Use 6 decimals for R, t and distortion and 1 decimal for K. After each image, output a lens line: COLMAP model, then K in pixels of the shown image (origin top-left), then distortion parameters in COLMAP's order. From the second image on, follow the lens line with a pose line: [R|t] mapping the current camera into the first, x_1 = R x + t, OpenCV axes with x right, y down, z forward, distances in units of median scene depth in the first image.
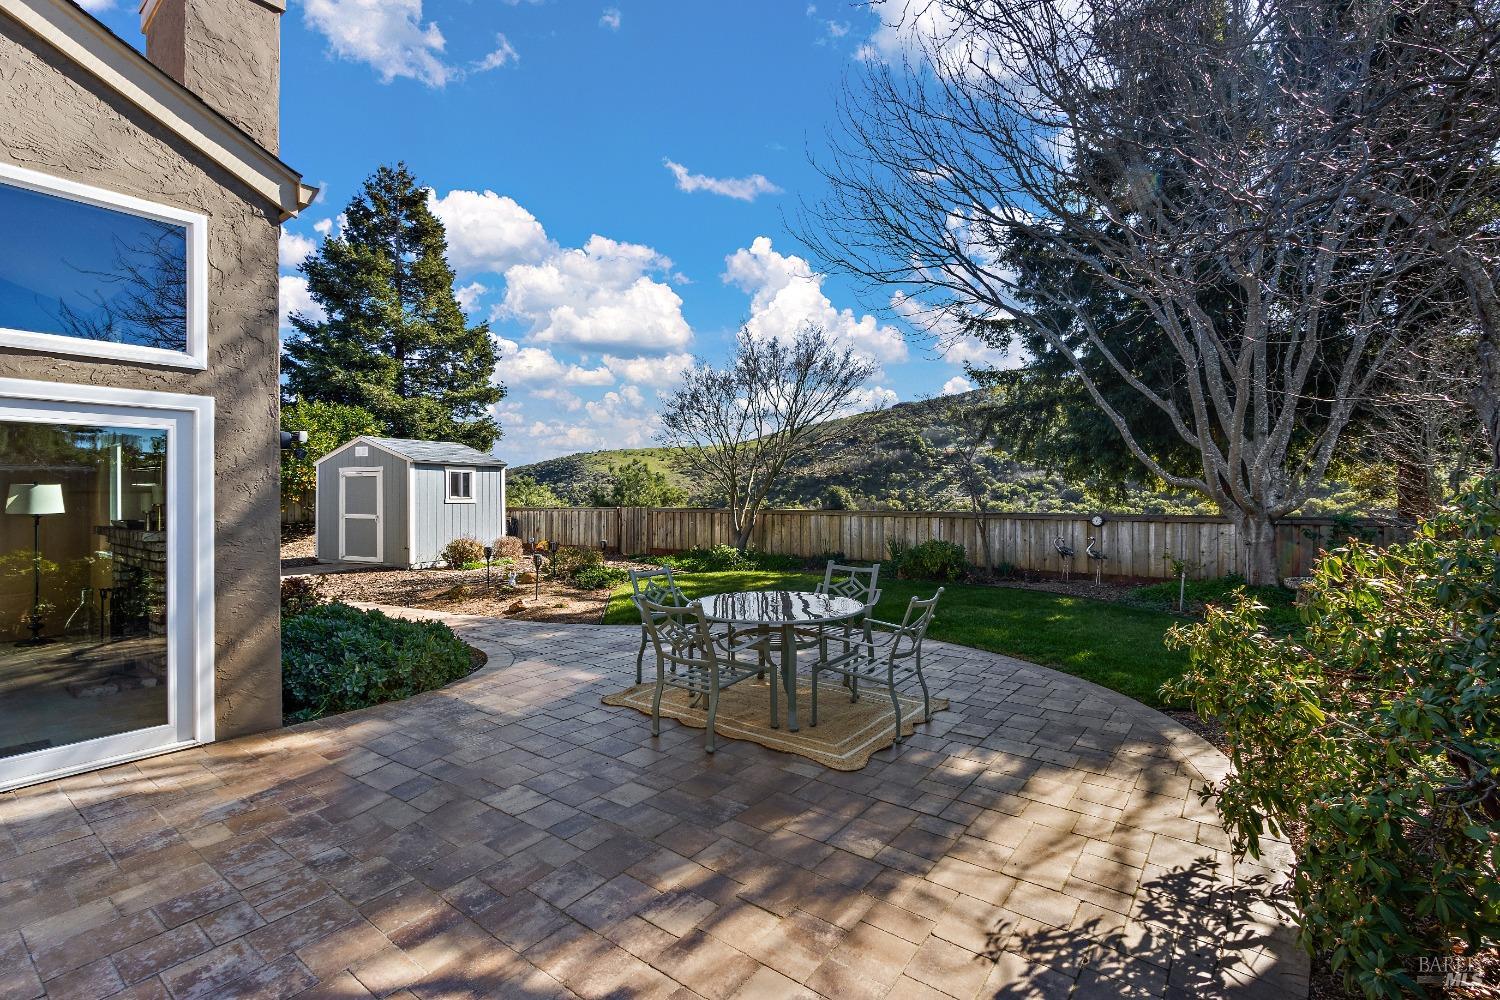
lens RADIAL K [[695.2, 0, 751.0], [0, 695.2, 492.6], [0, 0, 1]] dist [0.000863, 0.000096]
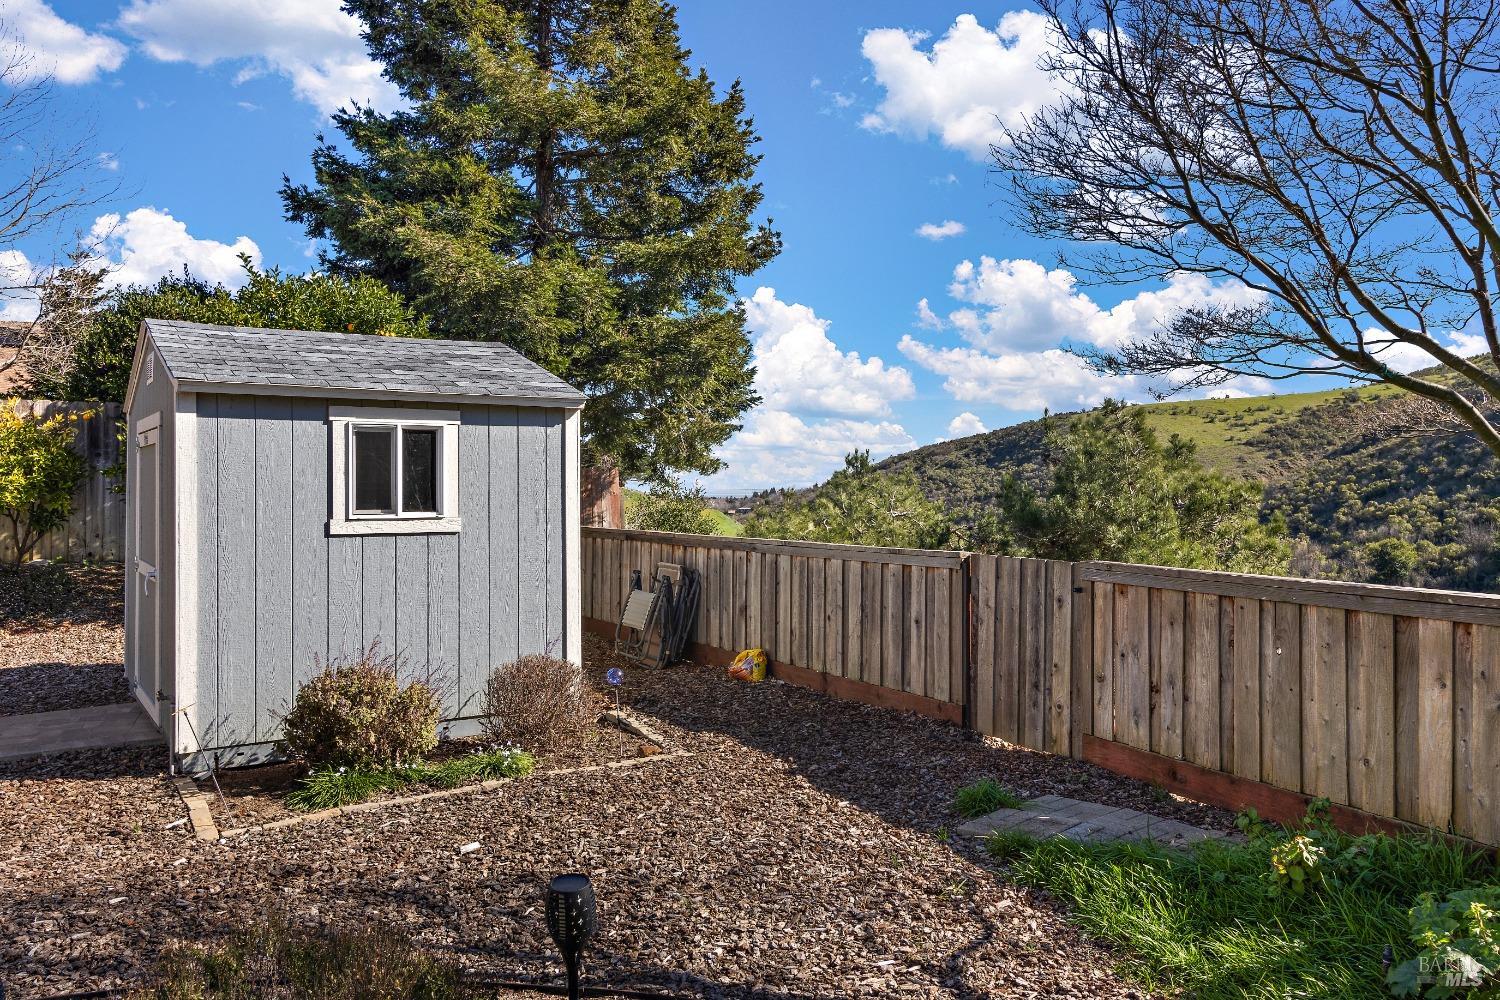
lens RADIAL K [[1105.6, 0, 748.6], [0, 1105.6, 484.4], [0, 0, 1]] dist [0.010966, 0.001768]
pose [[0.865945, 0.003668, -0.500126, -0.060438], [-0.001360, 0.999987, 0.004980, -0.007684], [0.500137, -0.003632, 0.865939, 0.674139]]
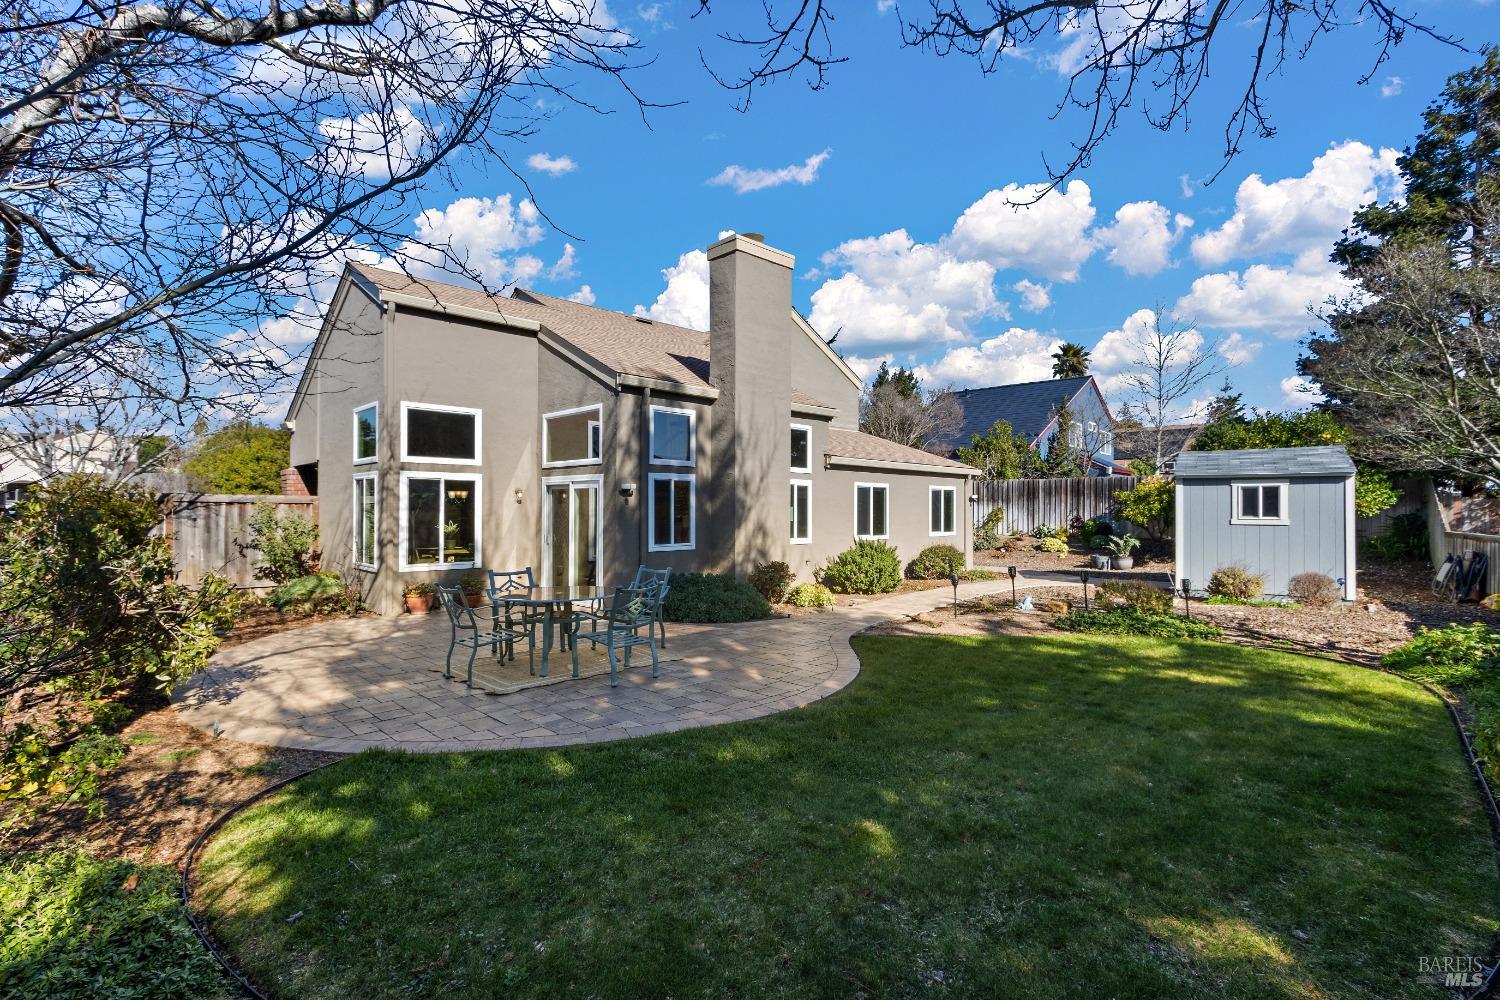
lens RADIAL K [[694.4, 0, 743.6], [0, 694.4, 501.2], [0, 0, 1]] dist [-0.002779, -0.000644]
pose [[-0.149034, -0.006676, -0.988810, 0.461471], [-0.000474, 0.999978, -0.006680, -0.006243], [0.988832, -0.000527, -0.149034, 0.530084]]
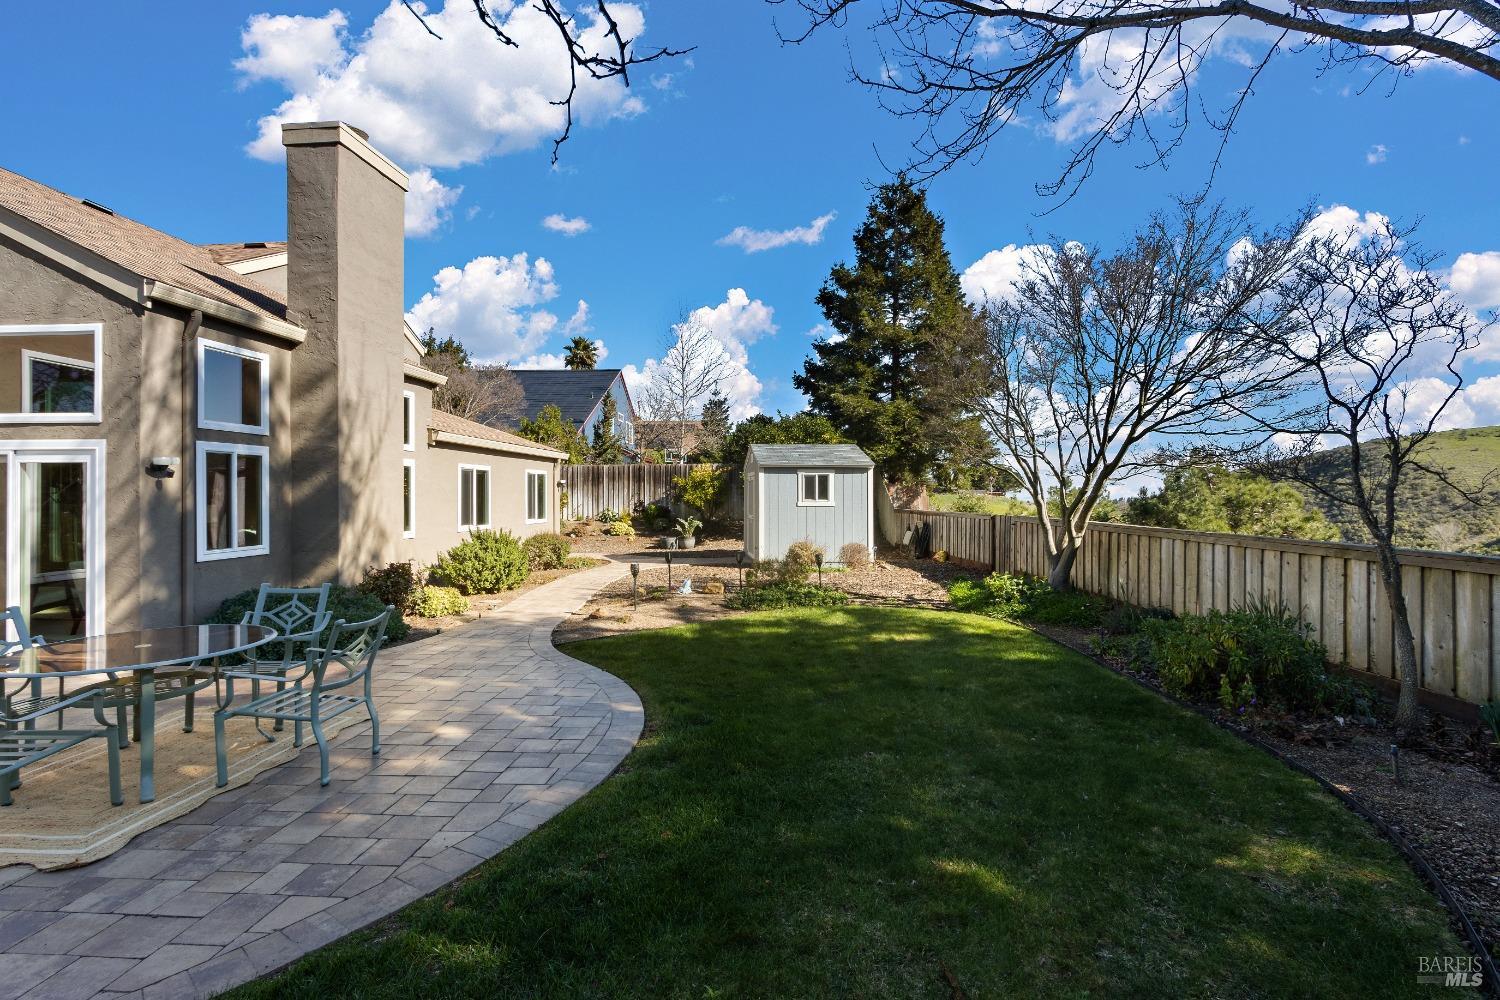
lens RADIAL K [[695.2, 0, 751.0], [0, 695.2, 492.6], [0, 0, 1]] dist [0.000863, 0.000096]
pose [[0.540620, 0.001651, -0.841265, 0.364560], [0.000779, 0.999997, 0.002463, -0.006535], [0.841267, -0.001987, 0.540617, 0.386661]]
